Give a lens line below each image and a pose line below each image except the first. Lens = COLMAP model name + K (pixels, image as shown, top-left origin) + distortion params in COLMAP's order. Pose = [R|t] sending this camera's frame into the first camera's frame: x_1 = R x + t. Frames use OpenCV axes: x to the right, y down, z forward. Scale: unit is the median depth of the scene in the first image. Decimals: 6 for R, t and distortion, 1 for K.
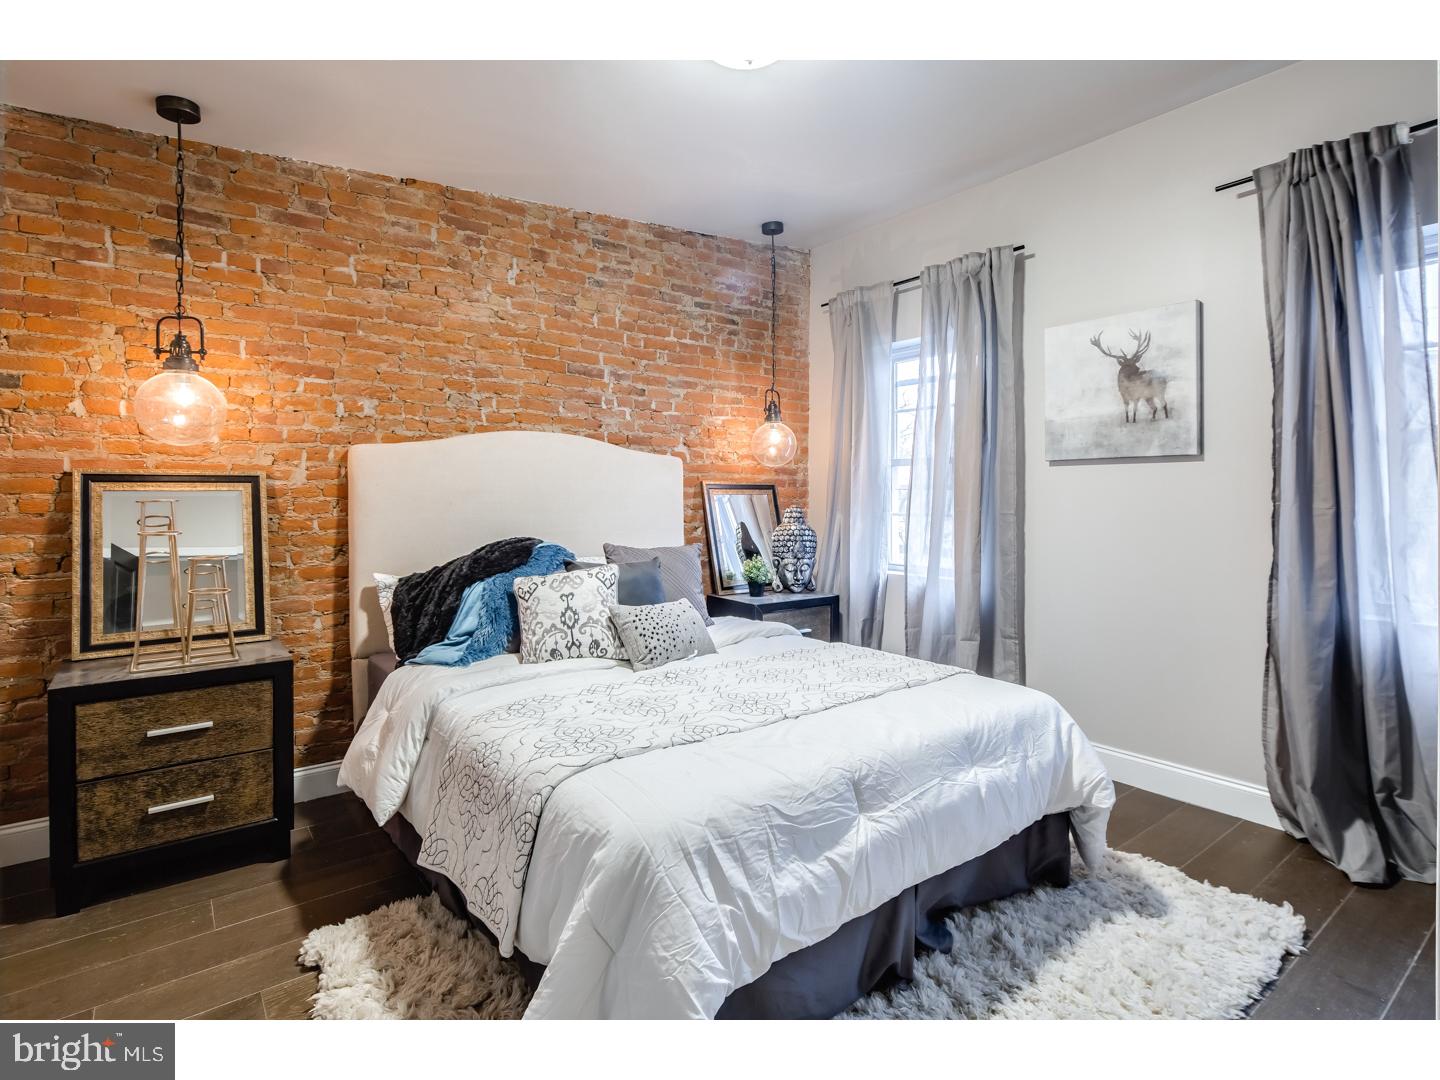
lens RADIAL K [[717.0, 0, 719.2], [0, 717.0, 501.2], [0, 0, 1]] dist [0.001890, -0.000363]
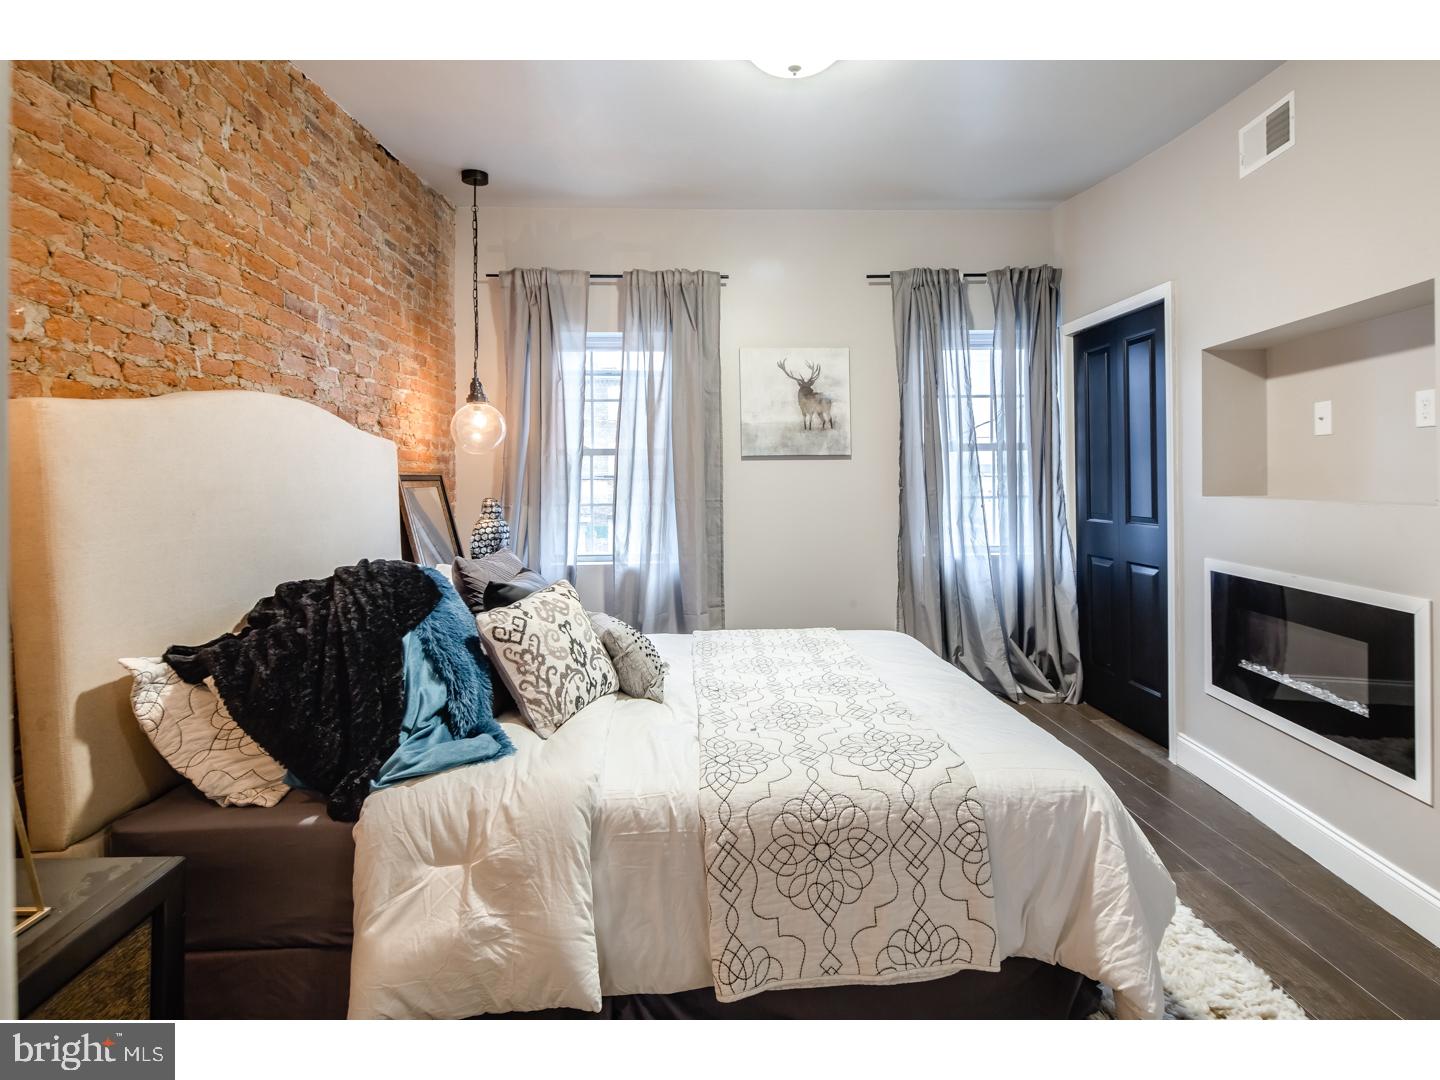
lens RADIAL K [[729.7, 0, 719.3], [0, 729.7, 476.0], [0, 0, 1]] dist [0.003533, -0.000547]
pose [[0.573502, -0.004281, 0.819193, -0.610789], [0.015241, 0.999869, -0.005444, -0.017045], [-0.819062, 0.015608, 0.573492, 0.336586]]
